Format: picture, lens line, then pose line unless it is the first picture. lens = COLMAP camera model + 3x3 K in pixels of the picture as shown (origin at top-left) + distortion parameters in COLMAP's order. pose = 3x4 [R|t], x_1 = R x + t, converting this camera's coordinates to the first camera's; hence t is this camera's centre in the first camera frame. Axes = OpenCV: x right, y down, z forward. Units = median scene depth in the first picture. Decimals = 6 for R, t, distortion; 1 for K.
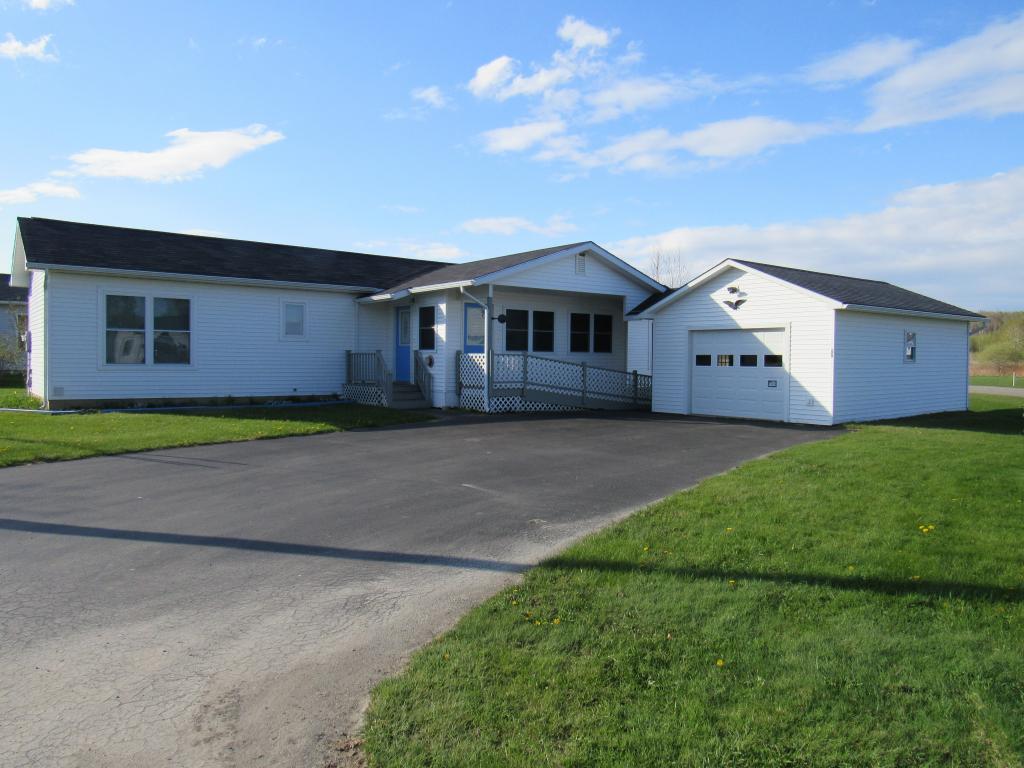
lens RADIAL K [[720.1, 0, 514.2], [0, 720.1, 380.3], [0, 0, 1]] dist [-0.025122, -0.000033]
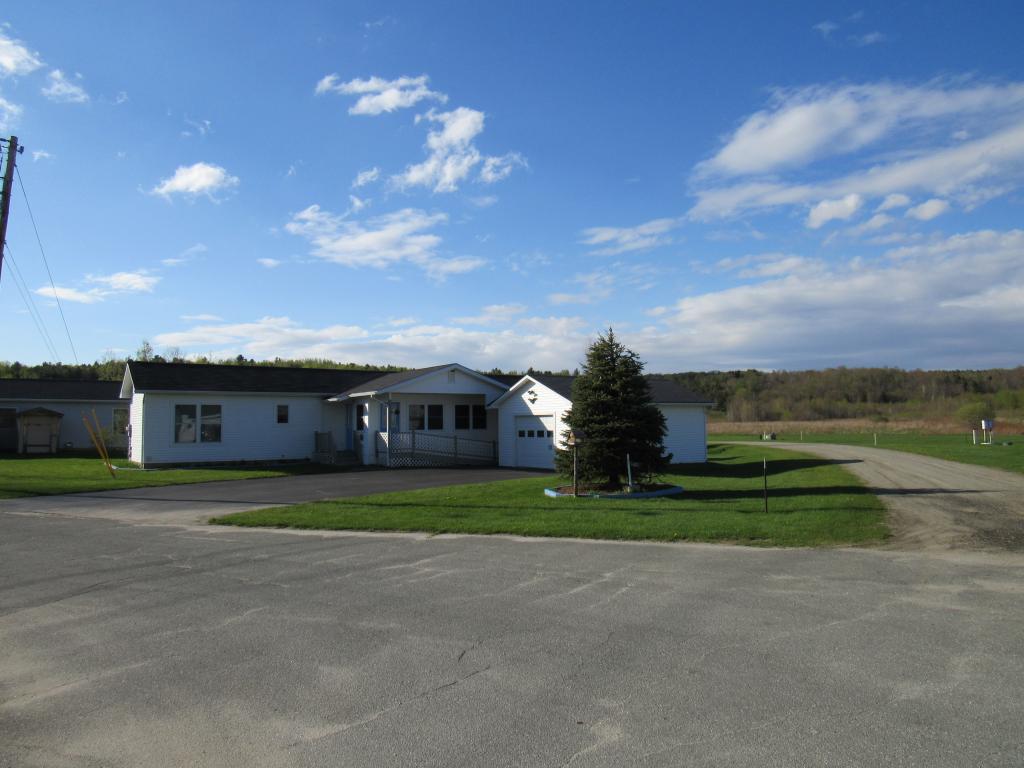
lens RADIAL K [[717.3, 0, 499.6], [0, 717.3, 413.9], [0, 0, 1]] dist [0.011034, 0.001777]
pose [[0.995689, -0.022125, -0.090074, 0.366803], [0.017838, 0.998682, -0.048121, 0.004937], [0.091020, 0.046307, 0.994772, -0.655686]]
